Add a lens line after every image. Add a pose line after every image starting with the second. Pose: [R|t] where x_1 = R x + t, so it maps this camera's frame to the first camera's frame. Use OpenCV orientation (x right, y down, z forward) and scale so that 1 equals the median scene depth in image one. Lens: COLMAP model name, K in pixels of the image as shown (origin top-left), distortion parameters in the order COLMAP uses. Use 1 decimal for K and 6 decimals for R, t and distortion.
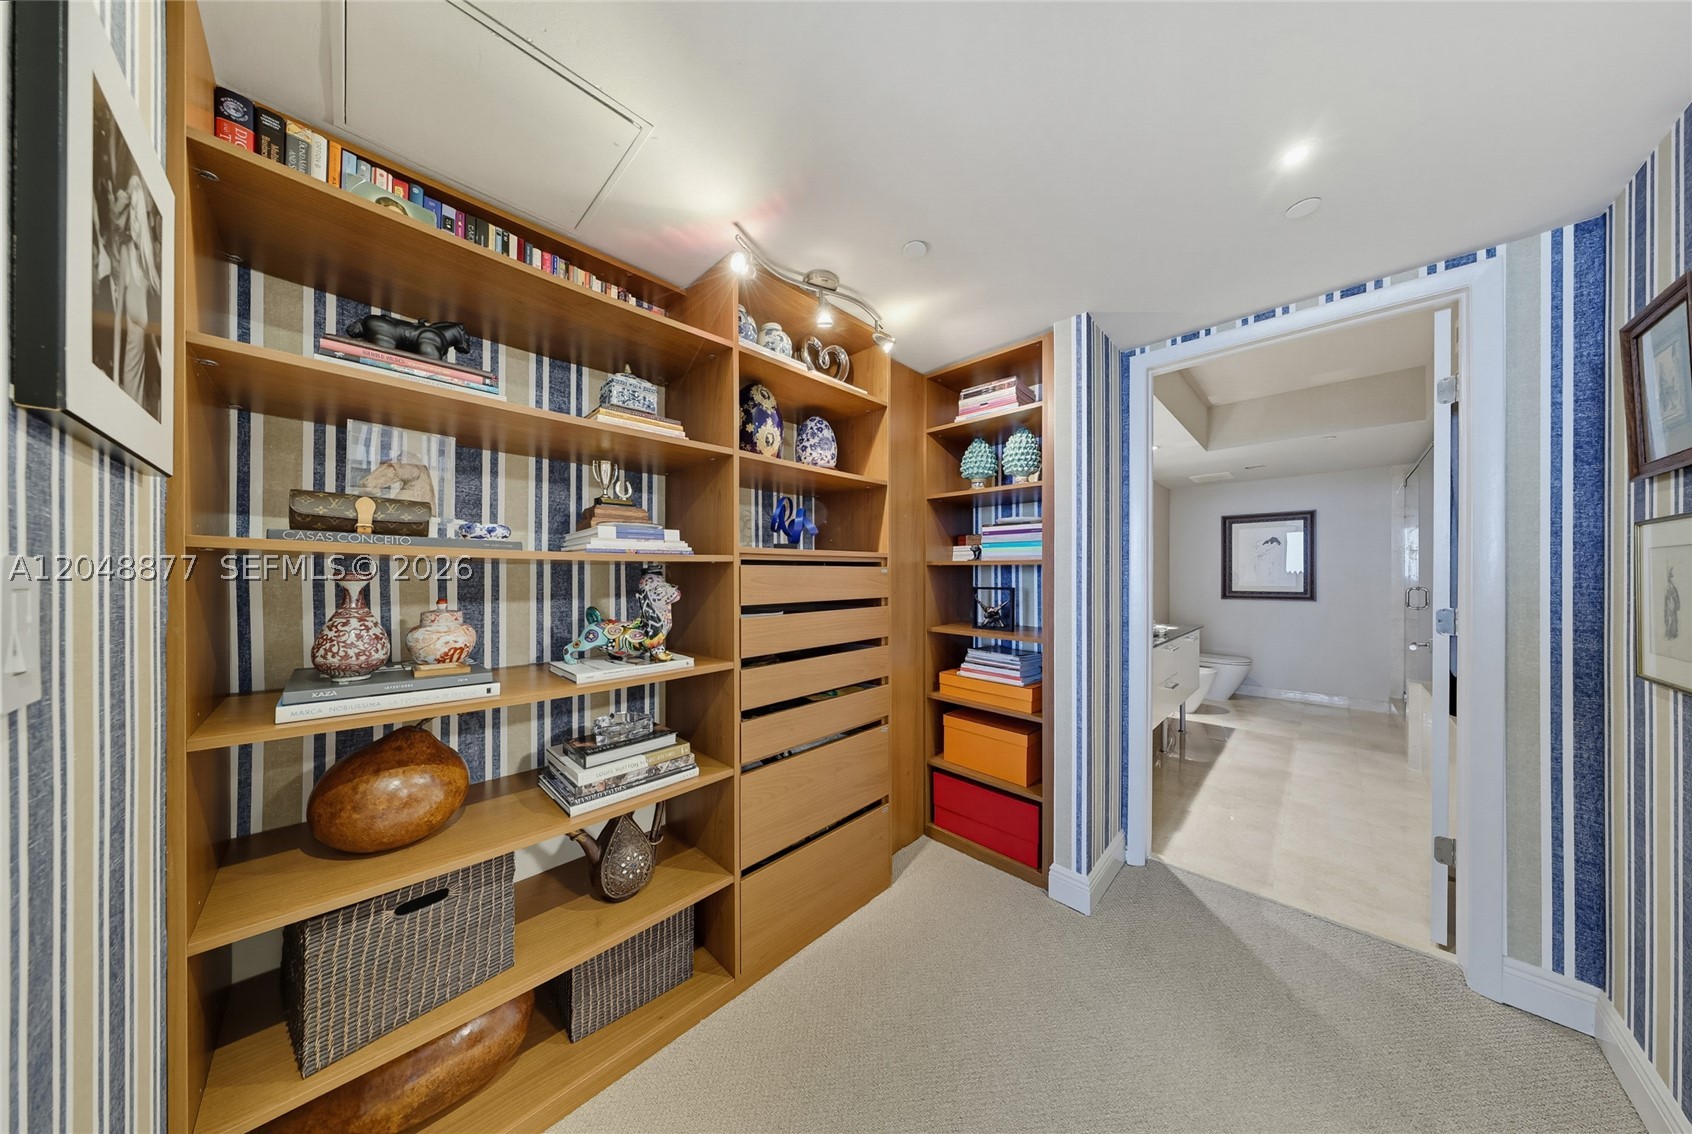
lens RADIAL K [[499.2, 0, 841.2], [0, 499.2, 577.5], [0, 0, 1]] dist [-0.000408, 0.000282]
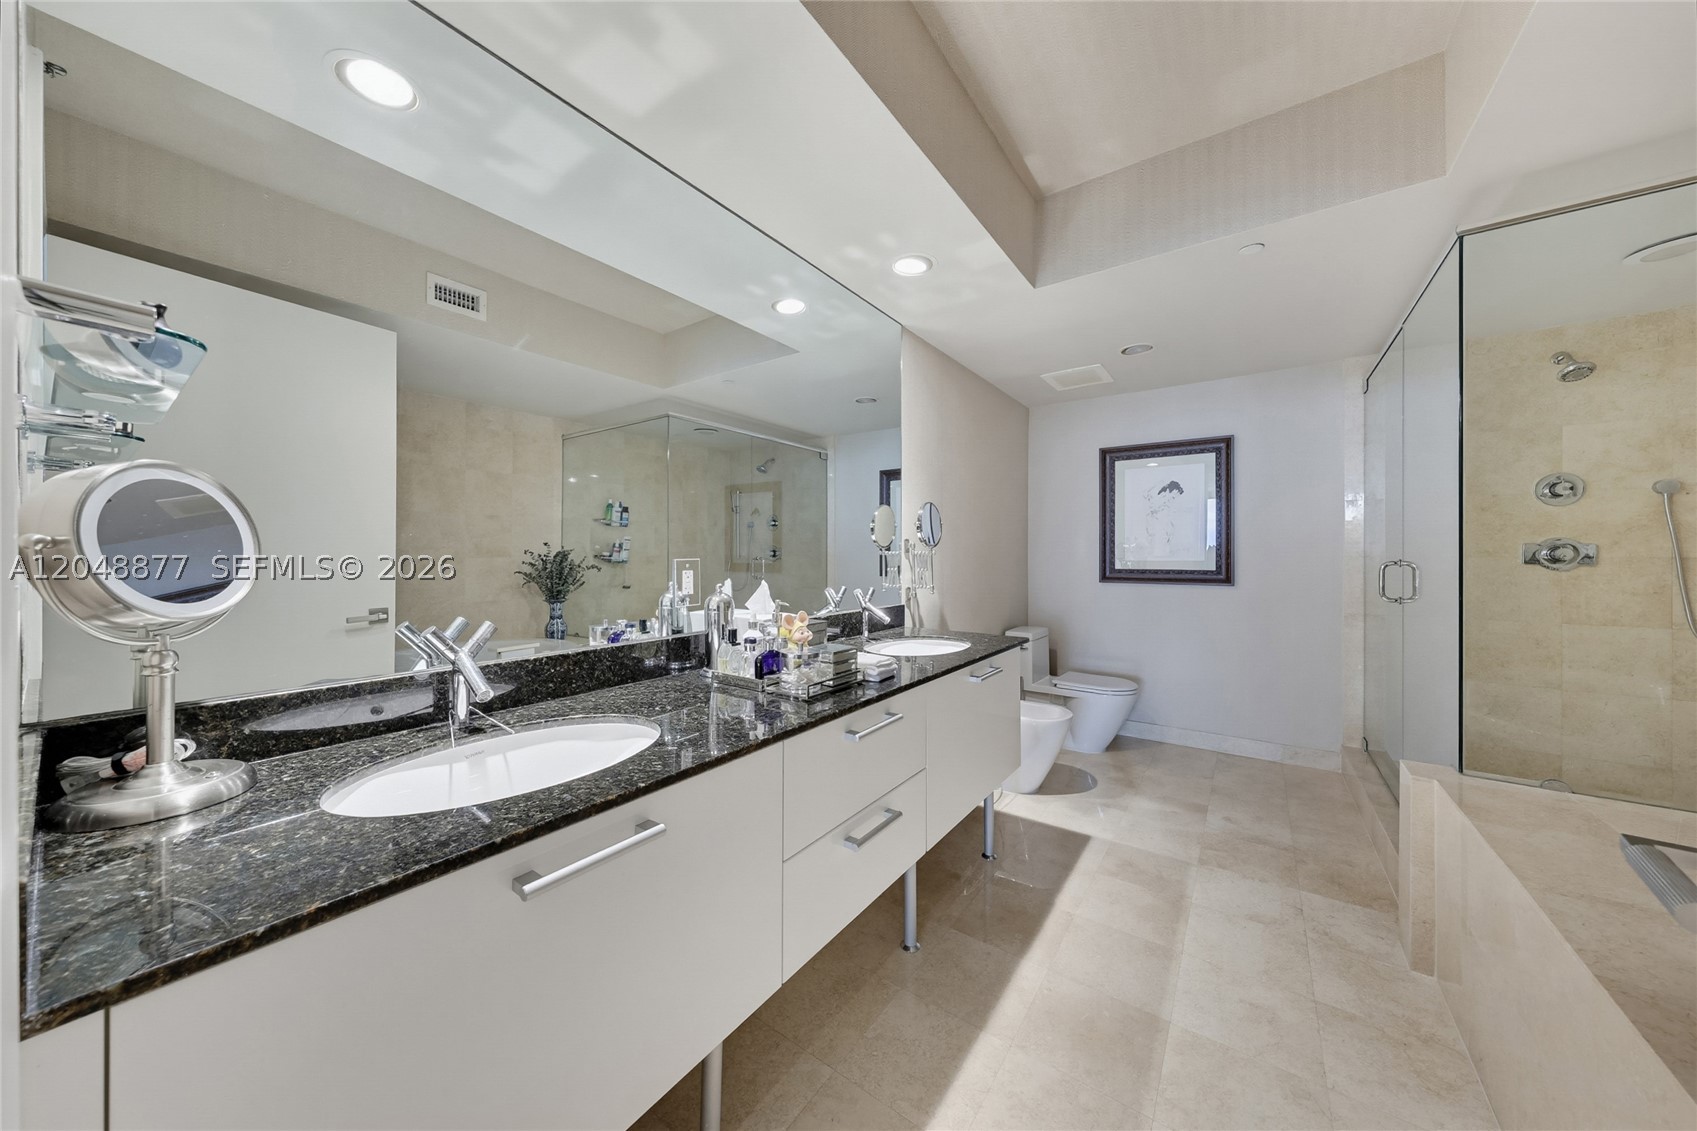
lens RADIAL K [[560.8, 0, 854.8], [0, 560.8, 552.7], [0, 0, 1]] dist [-0.003558, -0.000152]
pose [[0.987616, 0.001082, 0.156885, 0.380519], [-0.000533, 0.999994, -0.003546, 0.009851], [-0.156888, 0.003418, 0.987610, 0.389396]]
